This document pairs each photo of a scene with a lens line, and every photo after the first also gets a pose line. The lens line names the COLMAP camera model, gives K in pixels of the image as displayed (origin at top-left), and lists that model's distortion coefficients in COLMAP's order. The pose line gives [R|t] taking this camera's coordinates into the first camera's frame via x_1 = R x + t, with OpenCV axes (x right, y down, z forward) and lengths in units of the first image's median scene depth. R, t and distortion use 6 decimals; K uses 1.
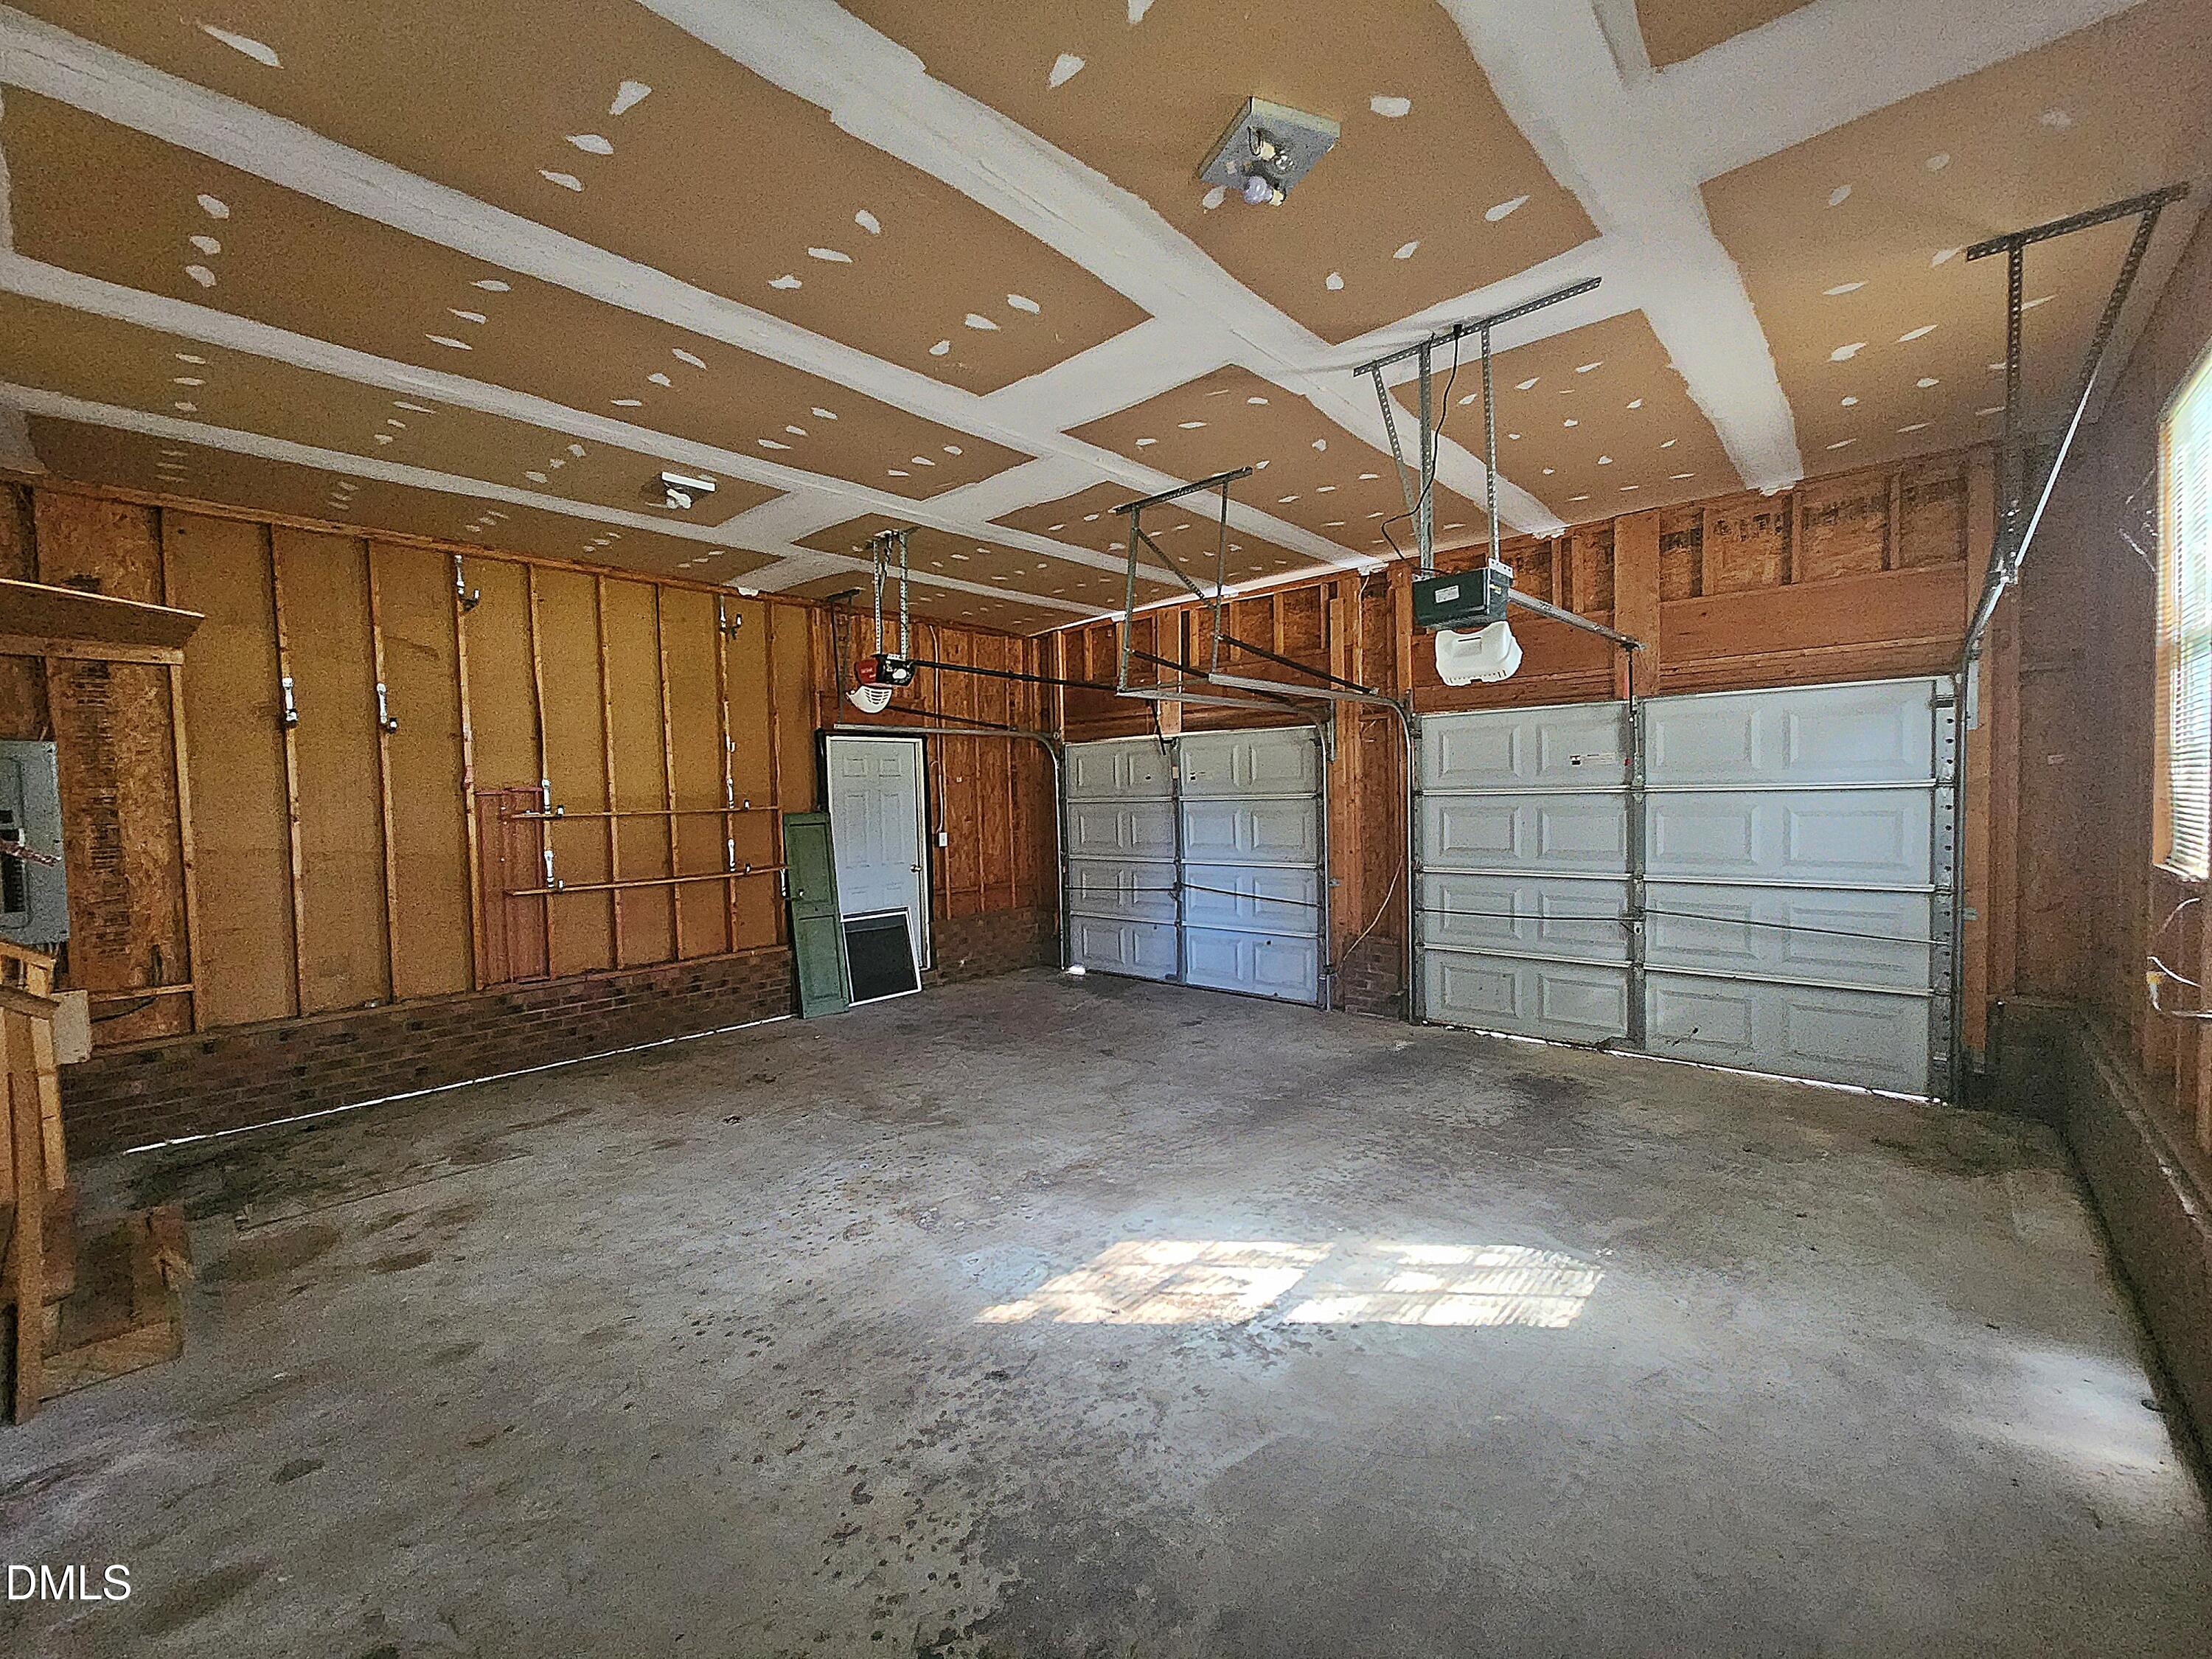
lens RADIAL K [[912.5, 0, 1105.7], [0, 912.5, 824.0], [0, 0, 1]] dist [-0.004473, -0.000088]
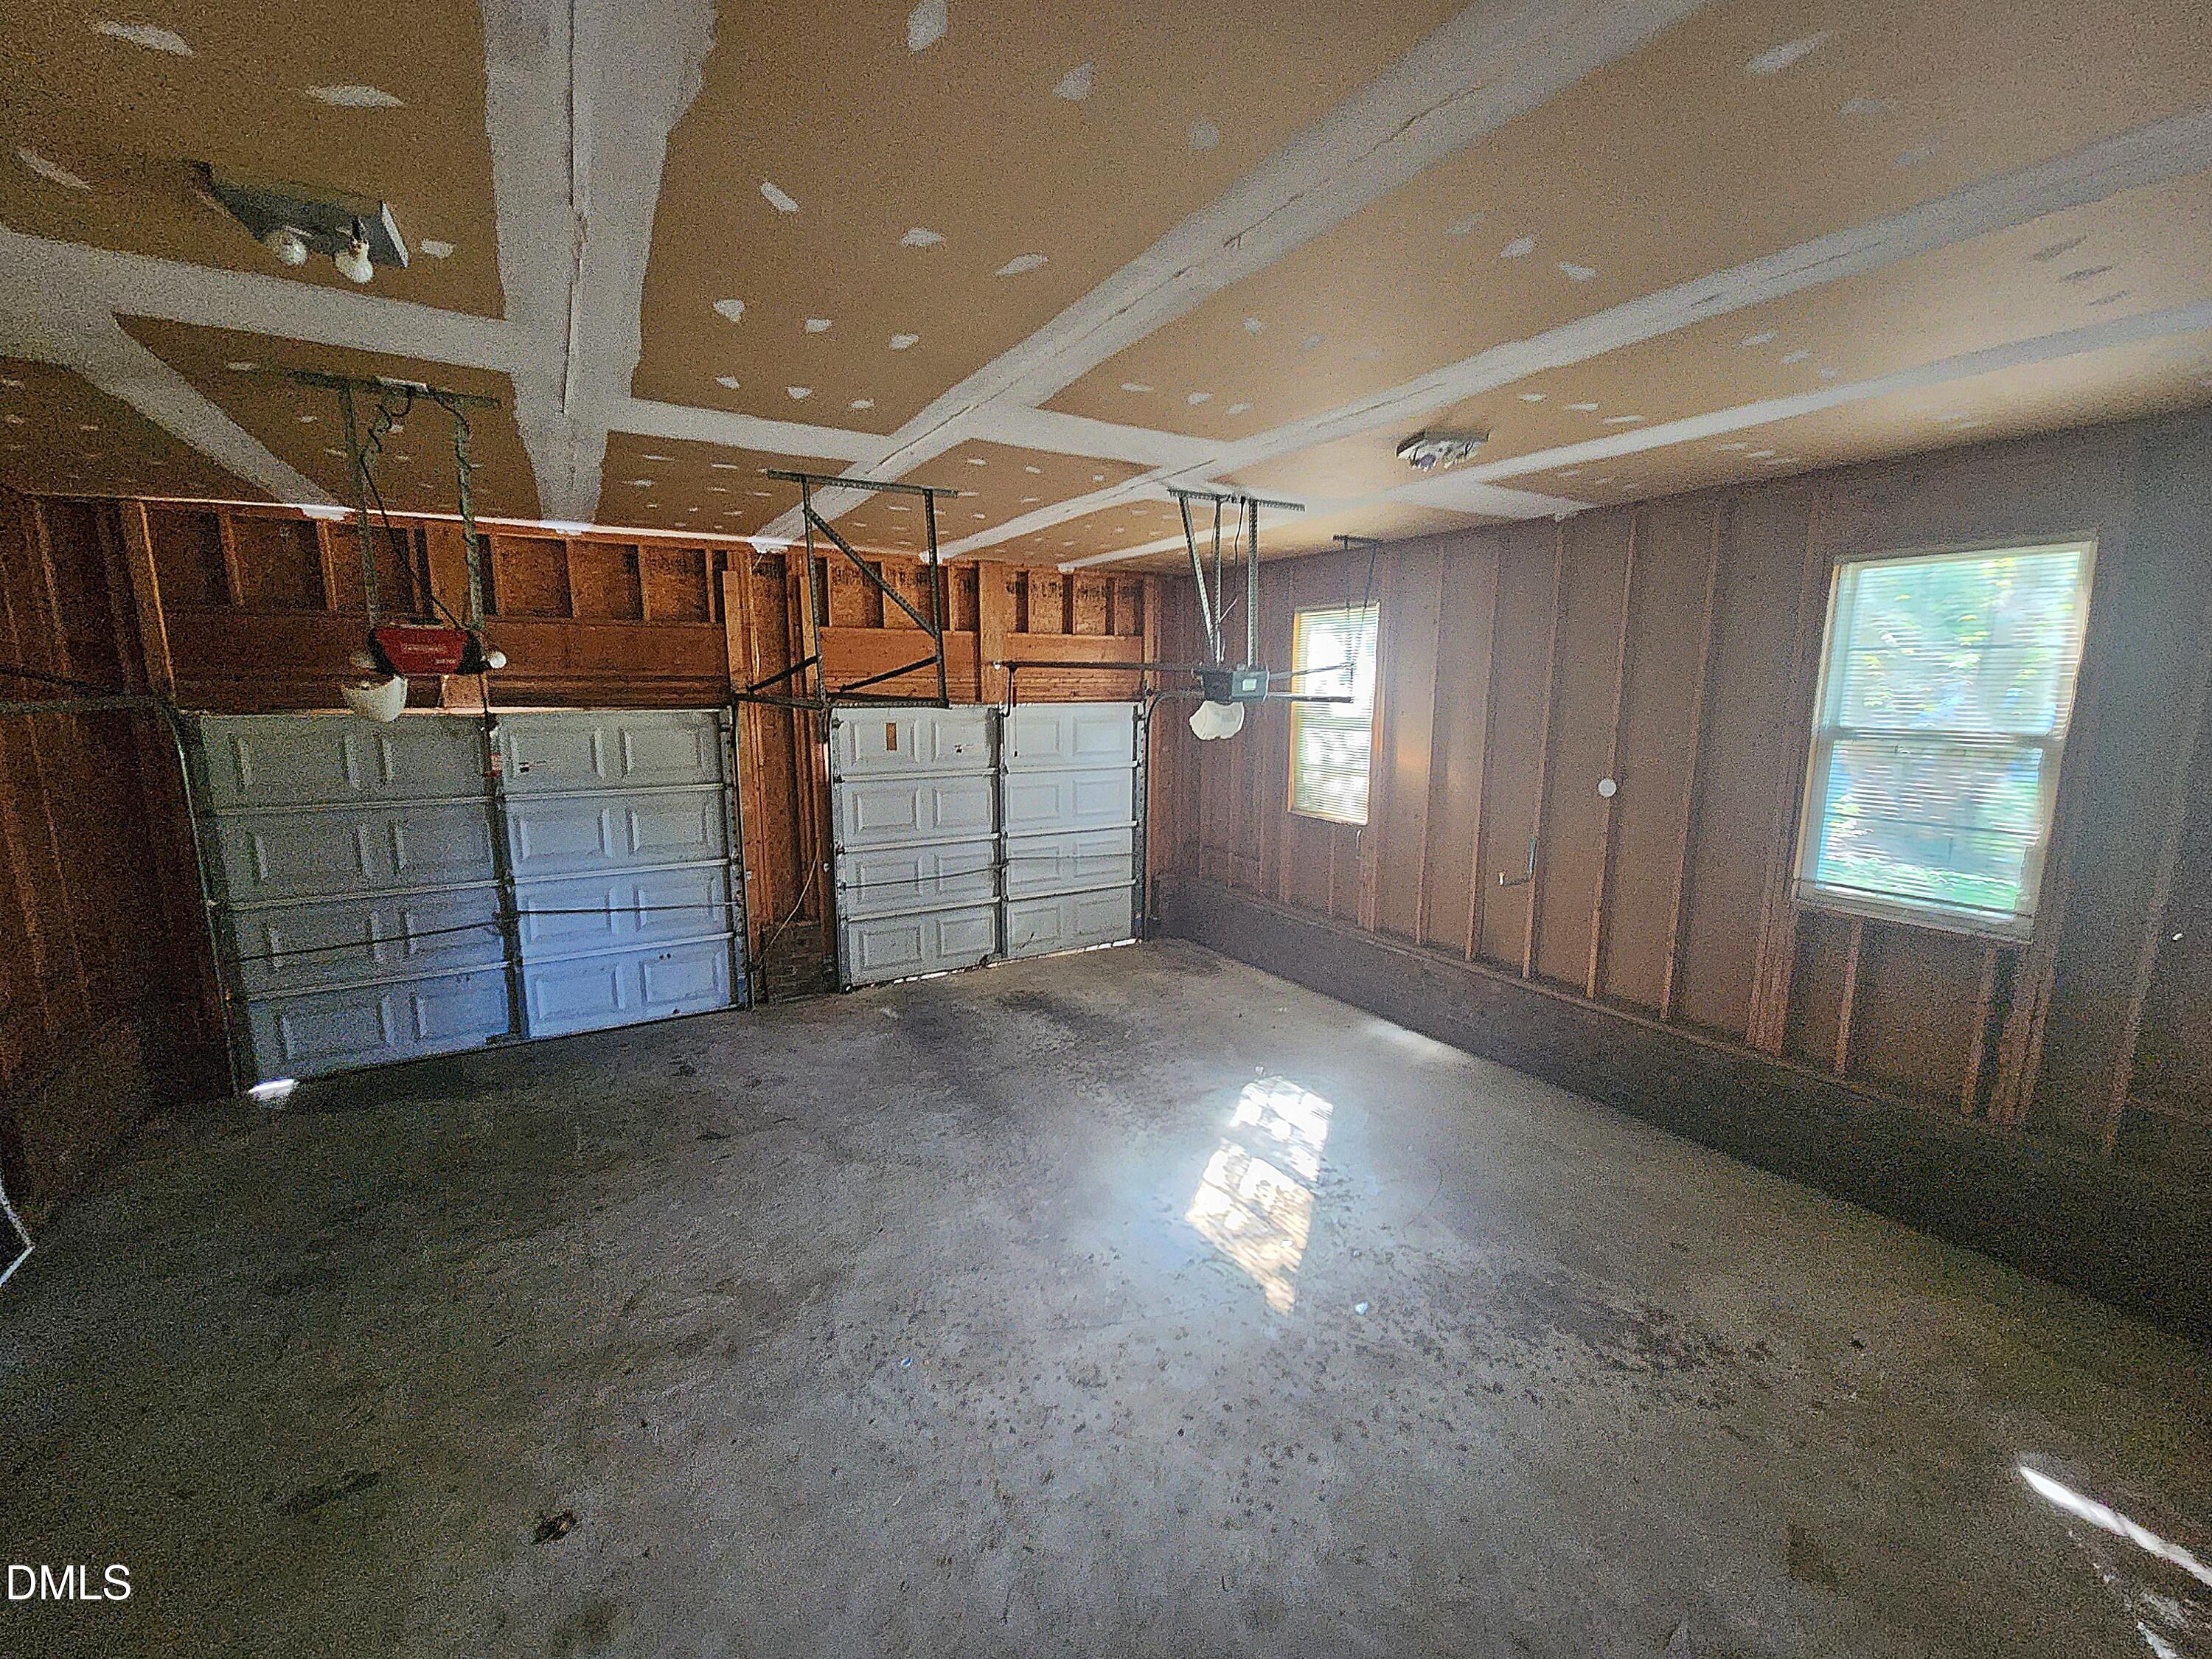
lens RADIAL K [[897.3, 0, 1097.3], [0, 897.3, 834.3], [0, 0, 1]] dist [0.001795, 0.000174]
pose [[0.302054, -0.137622, 0.943305, -0.640660], [0.016811, 0.990140, 0.139072, -0.128206], [-0.953143, -0.026150, 0.301389, 0.457390]]
